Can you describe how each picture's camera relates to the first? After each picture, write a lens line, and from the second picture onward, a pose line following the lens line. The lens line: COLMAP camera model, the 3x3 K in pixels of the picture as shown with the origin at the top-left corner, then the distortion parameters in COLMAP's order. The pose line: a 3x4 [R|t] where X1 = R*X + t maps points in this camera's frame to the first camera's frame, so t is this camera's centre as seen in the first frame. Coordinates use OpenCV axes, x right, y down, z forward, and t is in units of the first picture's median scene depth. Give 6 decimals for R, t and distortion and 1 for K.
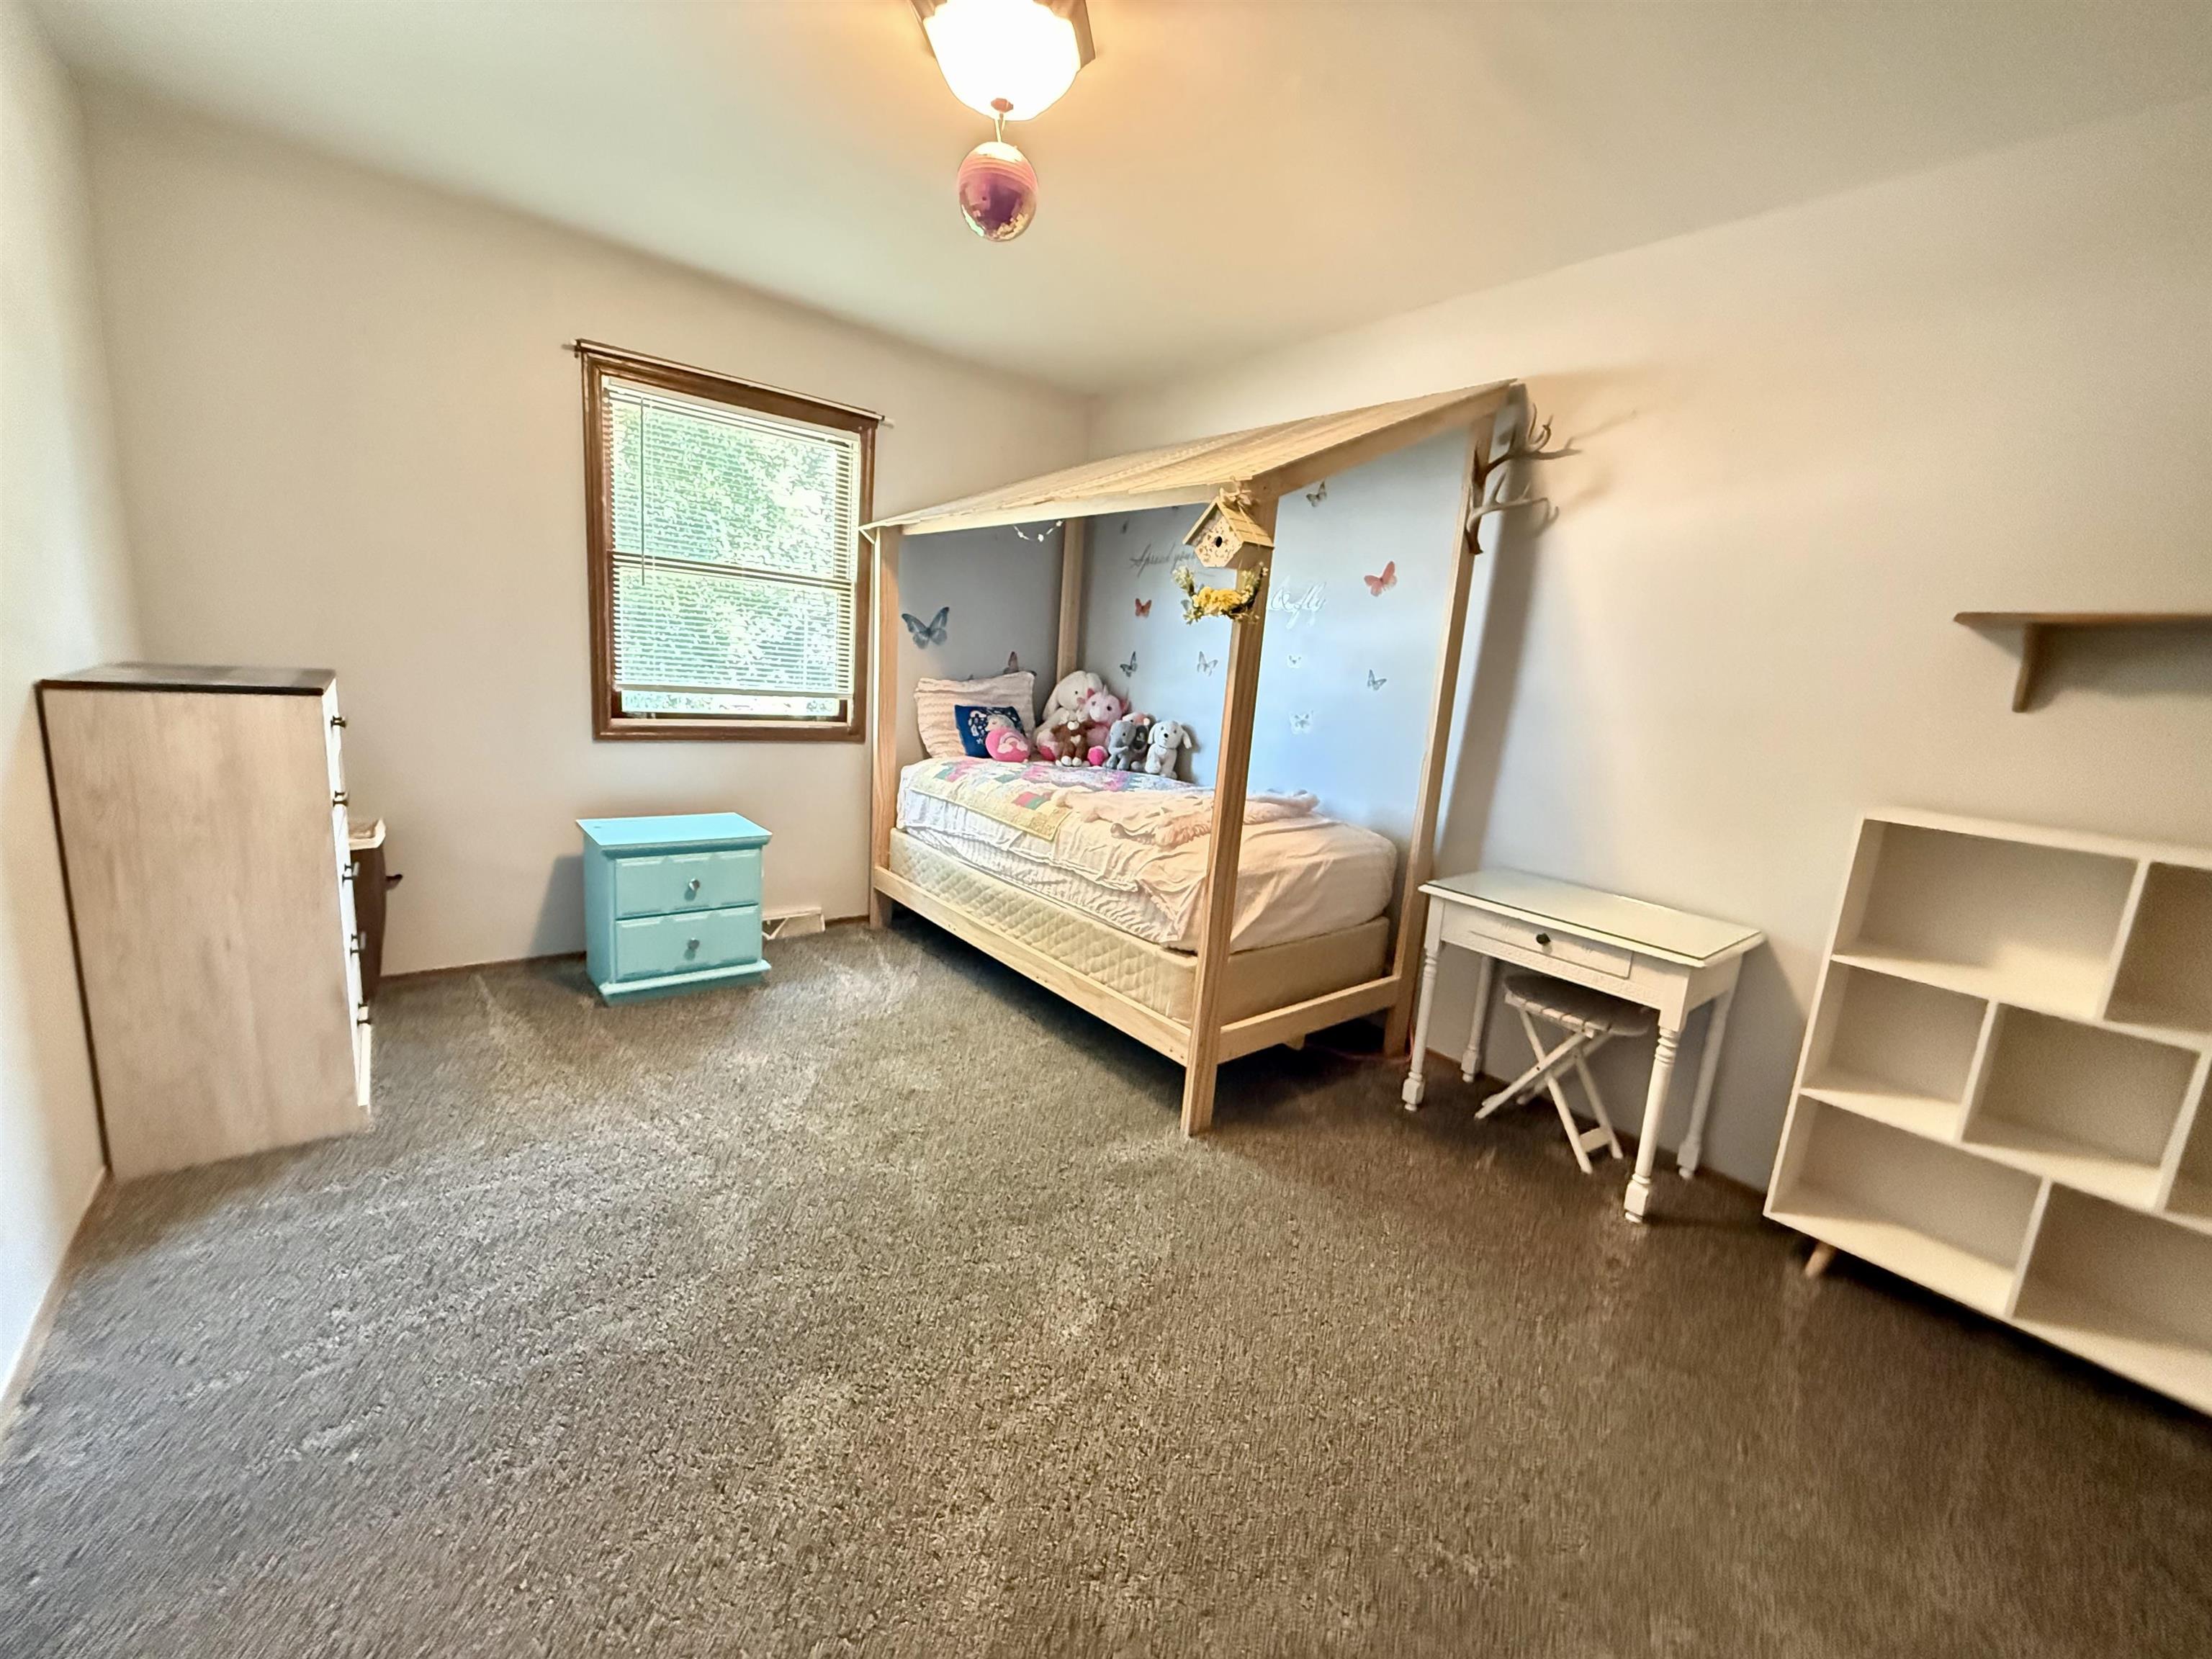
lens RADIAL K [[879.8, 0, 1093.2], [0, 879.8, 822.1], [0, 0, 1]] dist [-0.000510, 0.000068]
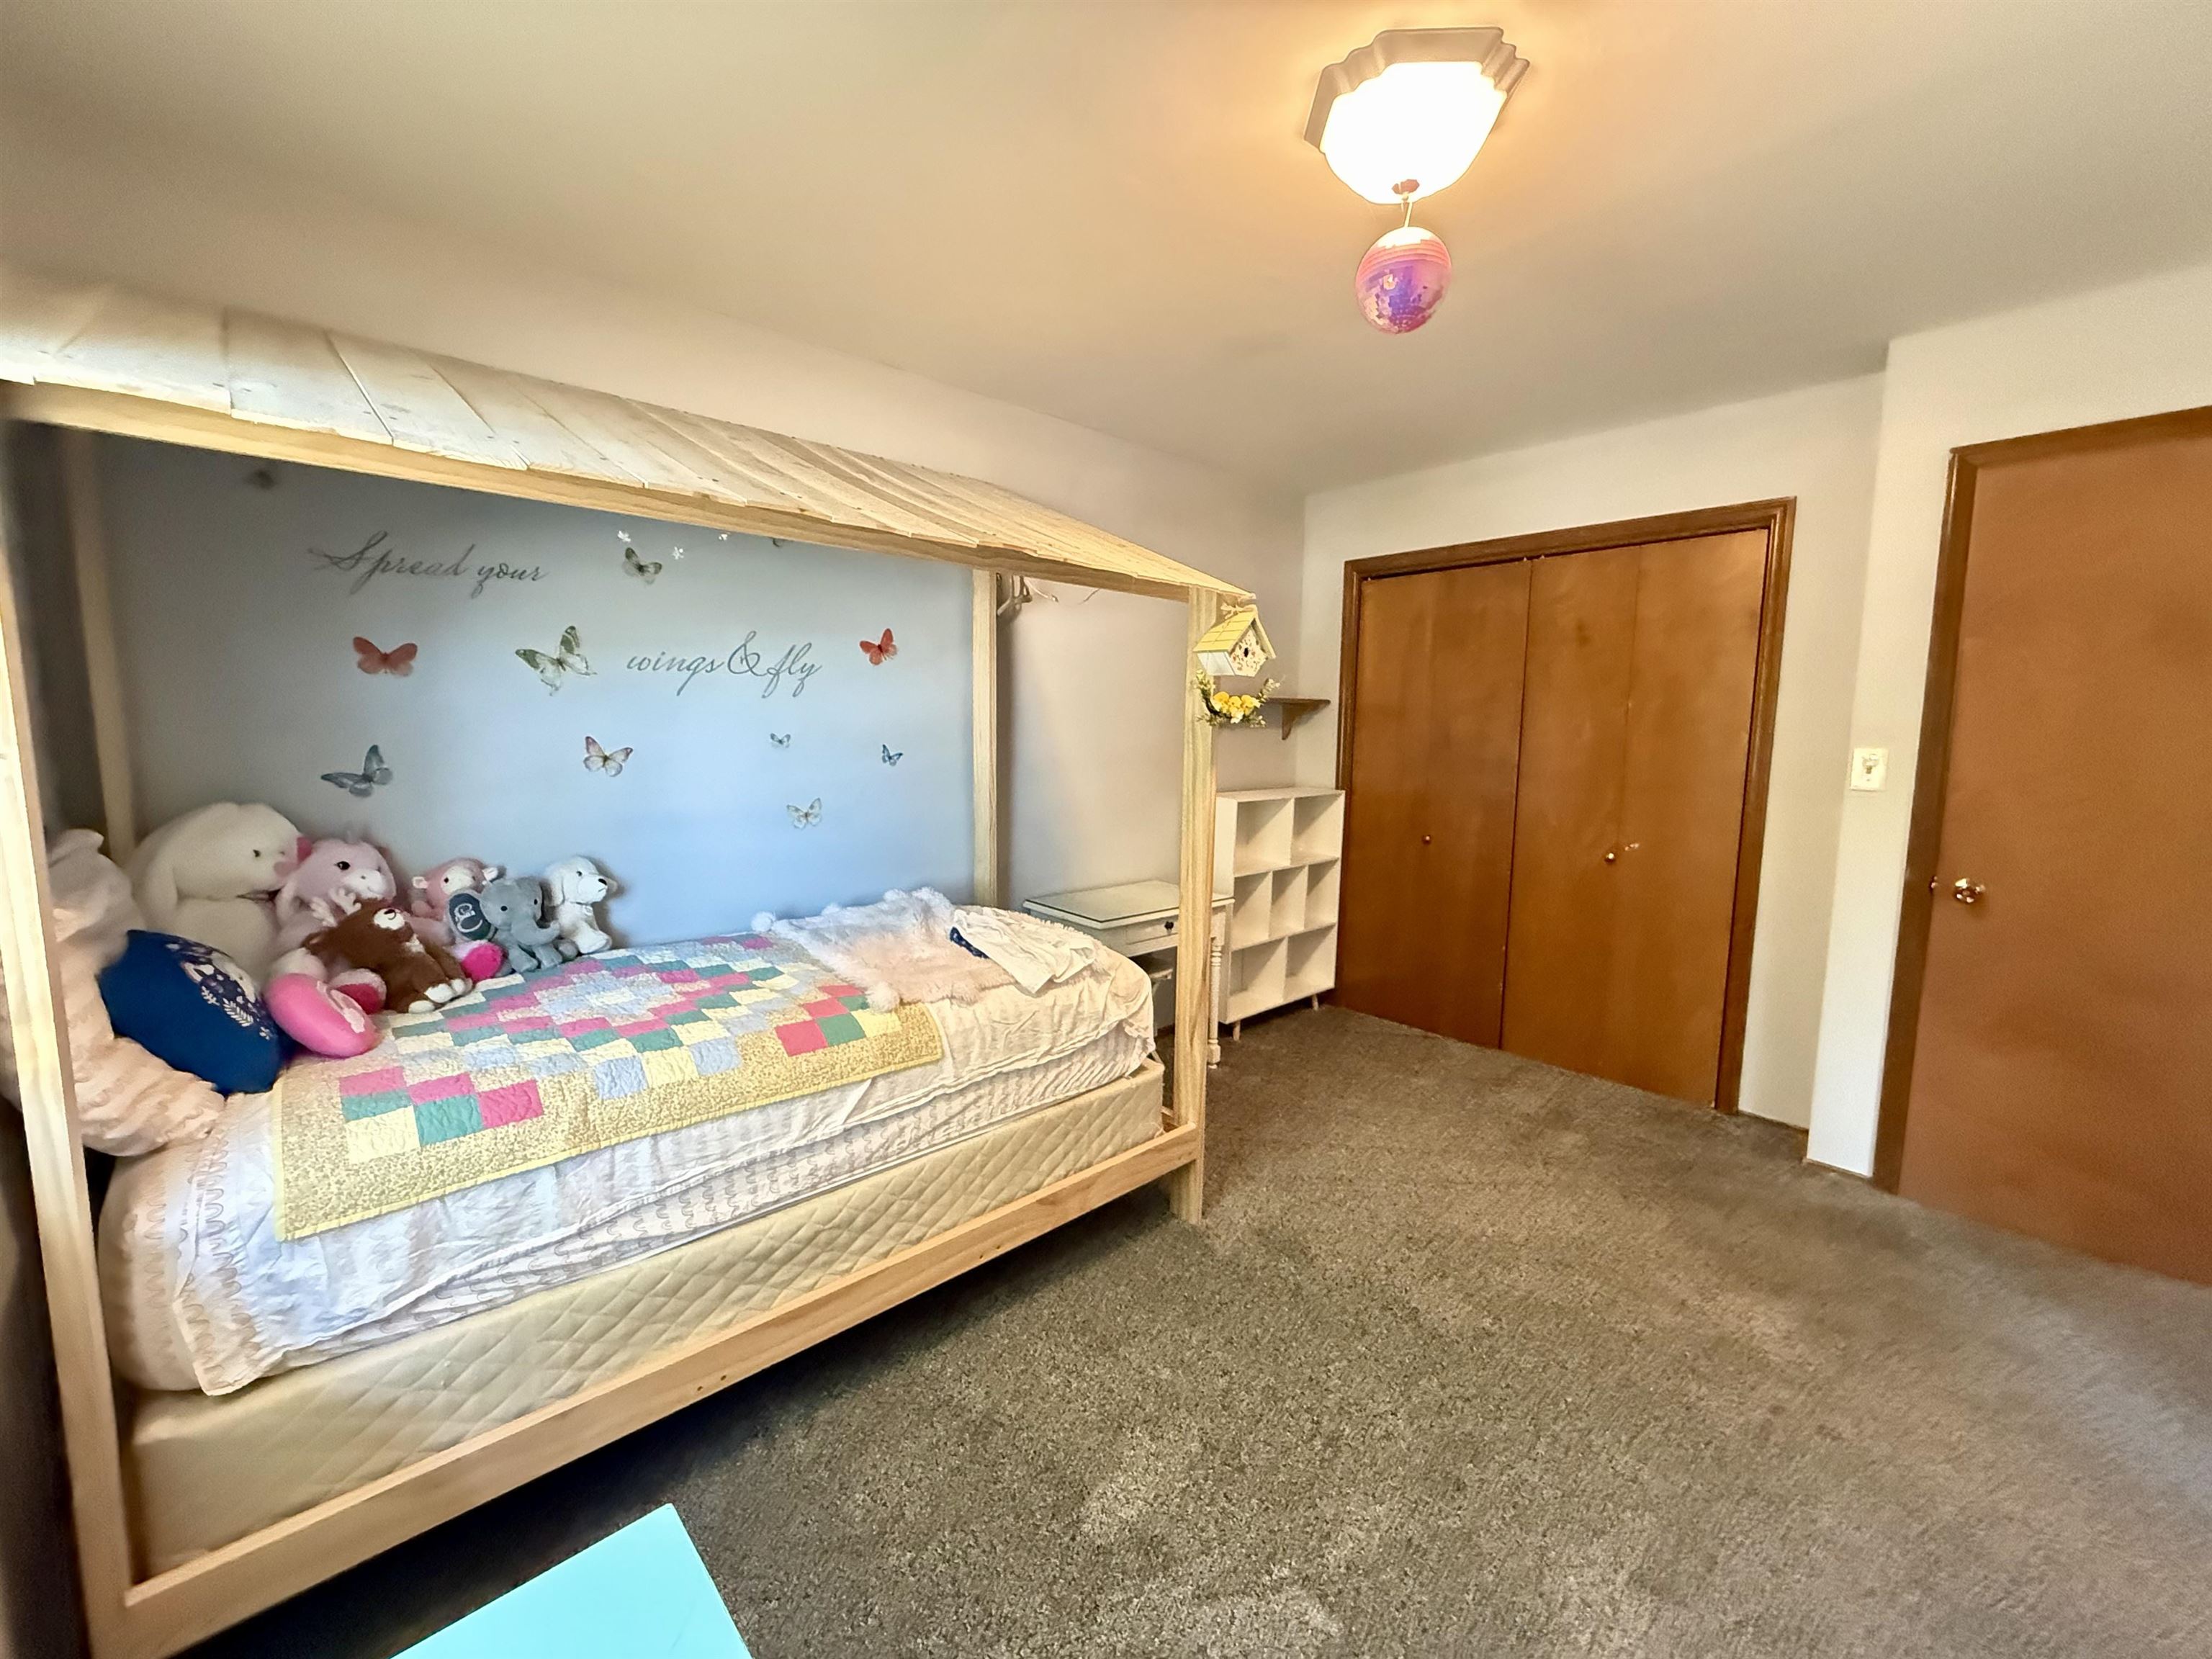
lens RADIAL K [[879.8, 0, 1090.2], [0, 879.8, 827.9], [0, 0, 1]] dist [-0.000510, 0.000068]
pose [[-0.061441, -0.195293, 0.978819, -0.624052], [0.166618, 0.964904, 0.202976, -0.243730], [-0.984105, 0.175560, -0.026745, 0.841689]]
